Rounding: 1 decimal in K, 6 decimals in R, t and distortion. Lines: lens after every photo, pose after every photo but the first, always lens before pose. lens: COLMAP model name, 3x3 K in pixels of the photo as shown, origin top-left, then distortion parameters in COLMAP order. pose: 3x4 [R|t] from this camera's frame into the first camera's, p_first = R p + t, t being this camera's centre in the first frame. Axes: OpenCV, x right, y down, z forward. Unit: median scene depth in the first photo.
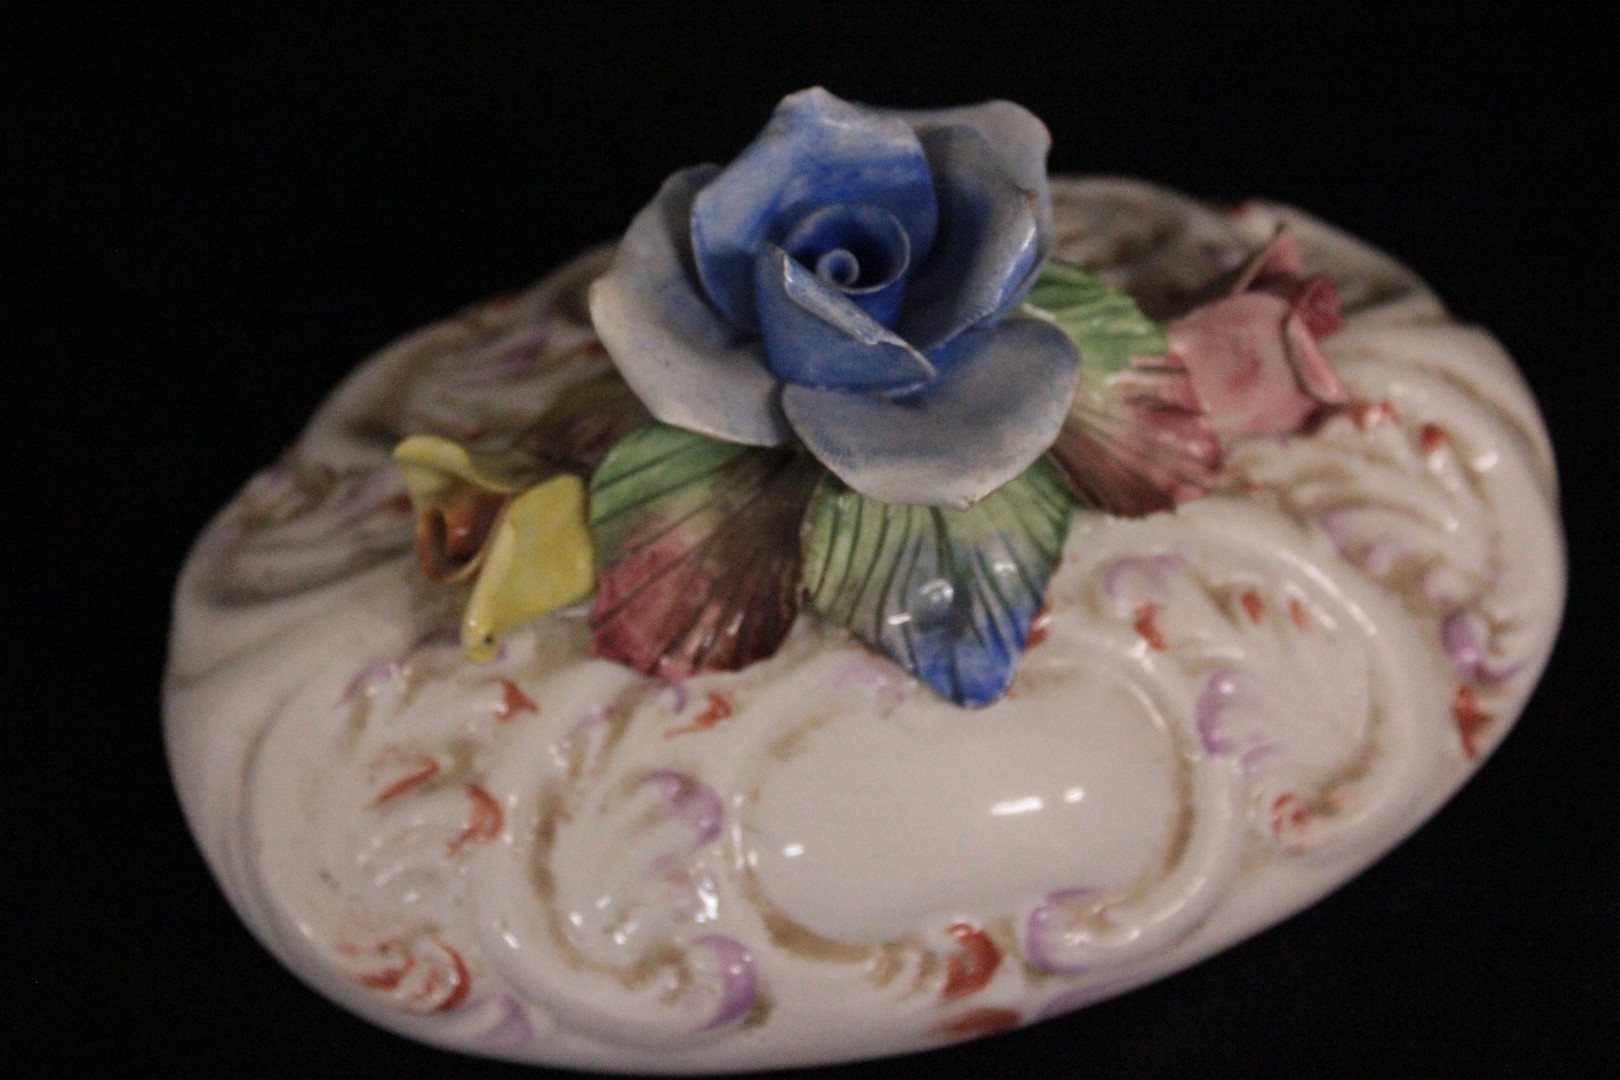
lens RADIAL K [[3223.8, 0, 807.2], [0, 3223.8, 542.2], [0, 0, 1]] dist [0.021088, 0.000000]
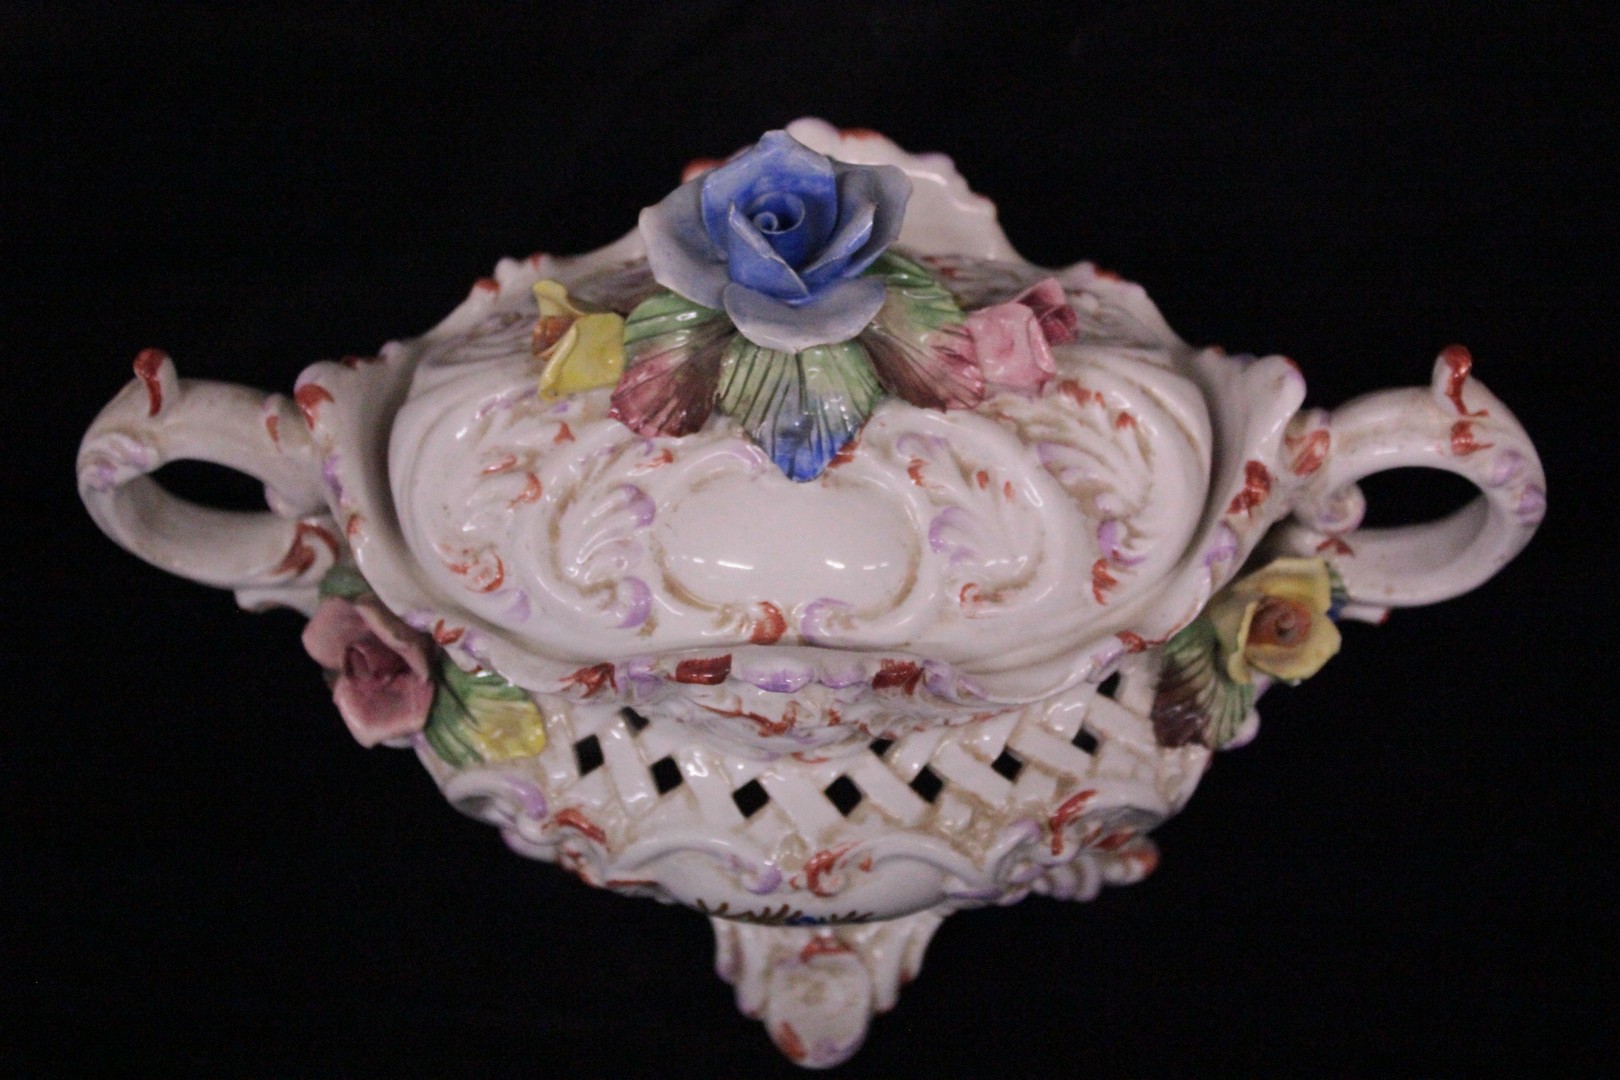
lens RADIAL K [[2971.2, 0, 804.7], [0, 2971.2, 549.0], [0, 0, 1]] dist [-0.000759, 0.000000]
pose [[0.956795, 0.213303, -0.197600, 0.389699], [-0.234618, 0.967787, -0.091343, 0.236976], [0.171751, 0.133757, 0.976018, -0.612673]]
